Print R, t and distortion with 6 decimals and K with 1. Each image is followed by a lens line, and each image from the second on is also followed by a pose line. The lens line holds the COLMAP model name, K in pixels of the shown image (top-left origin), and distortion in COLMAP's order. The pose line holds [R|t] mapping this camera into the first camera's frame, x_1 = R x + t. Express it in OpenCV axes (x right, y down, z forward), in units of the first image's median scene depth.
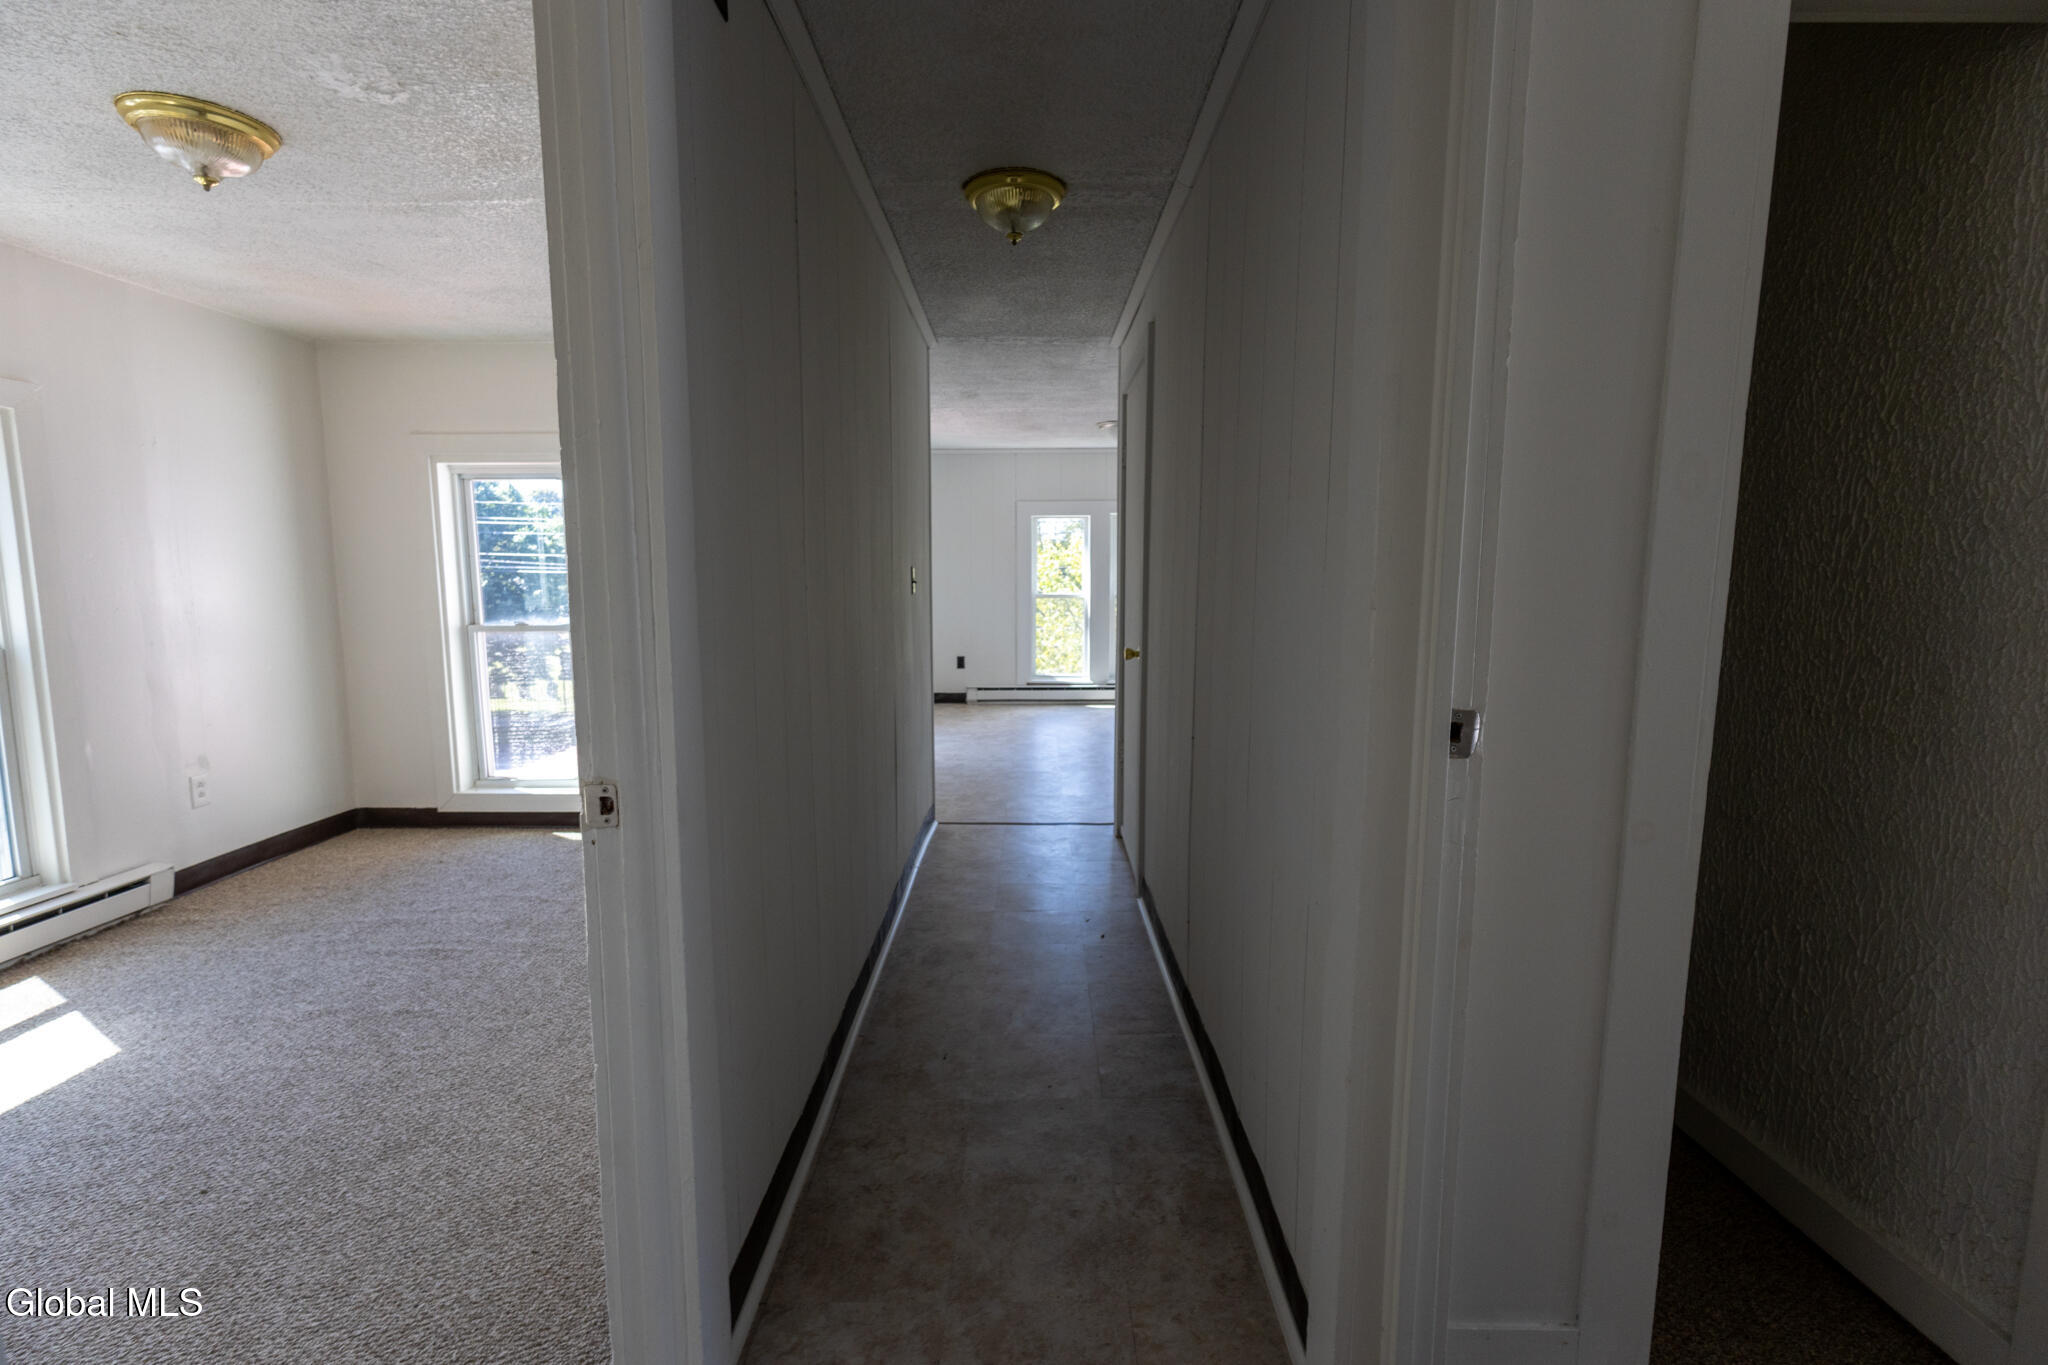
lens RADIAL K [[934.7, 0, 1016.9], [0, 934.7, 681.9], [0, 0, 1]] dist [-0.000569, 0.001139]
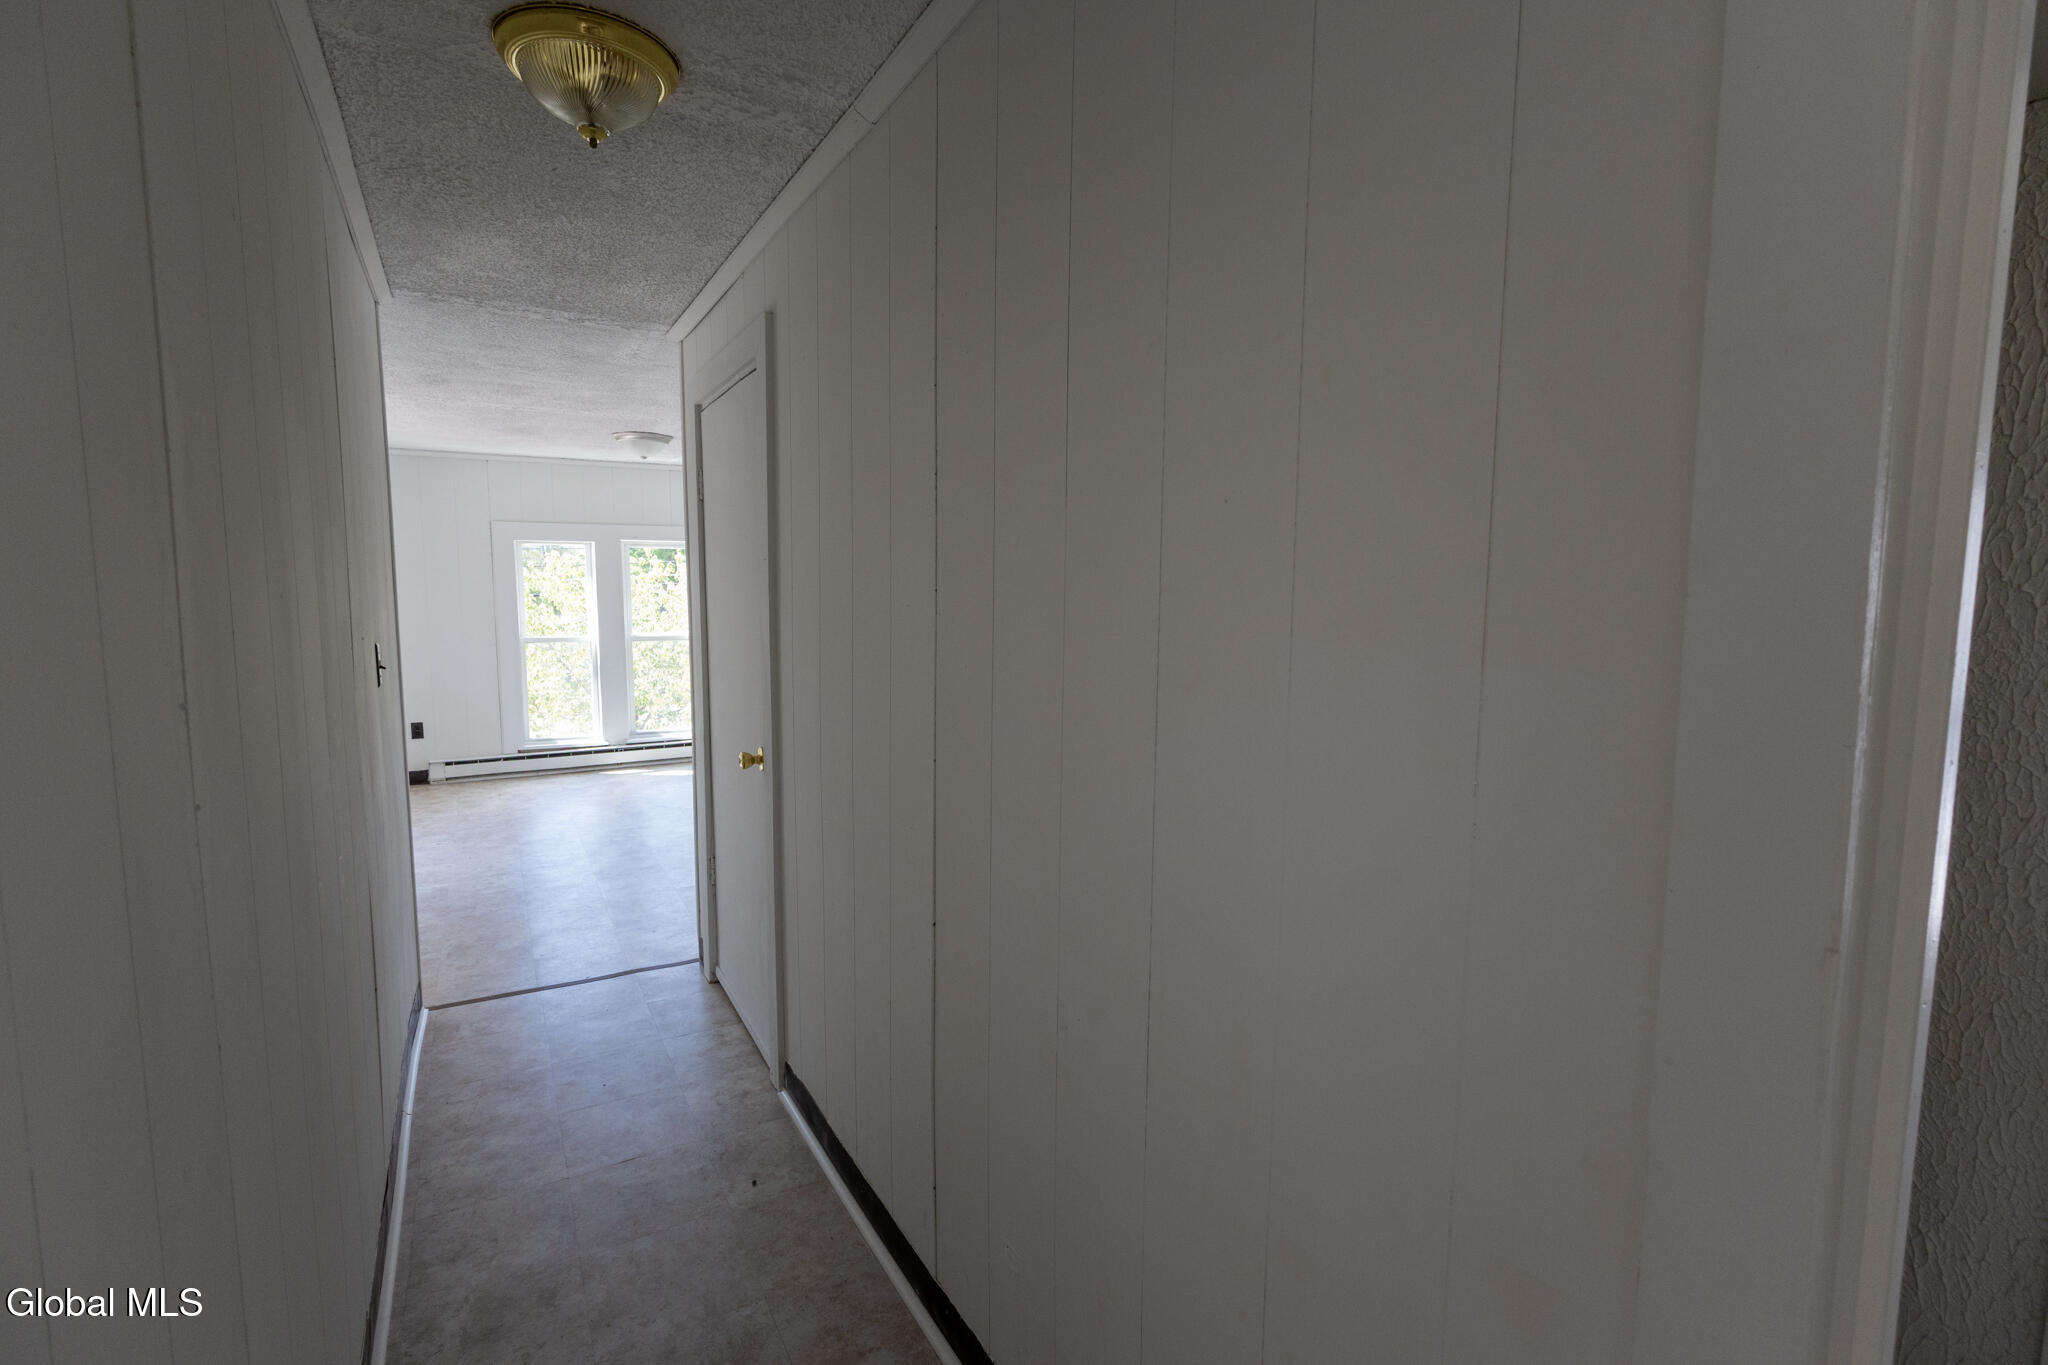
lens RADIAL K [[934.7, 0, 1016.9], [0, 934.7, 681.9], [0, 0, 1]] dist [-0.000569, 0.001139]
pose [[0.858945, -0.045919, 0.510006, -0.058583], [0.055657, 0.998443, -0.003840, -0.064836], [-0.509035, 0.031684, 0.860163, 0.220896]]
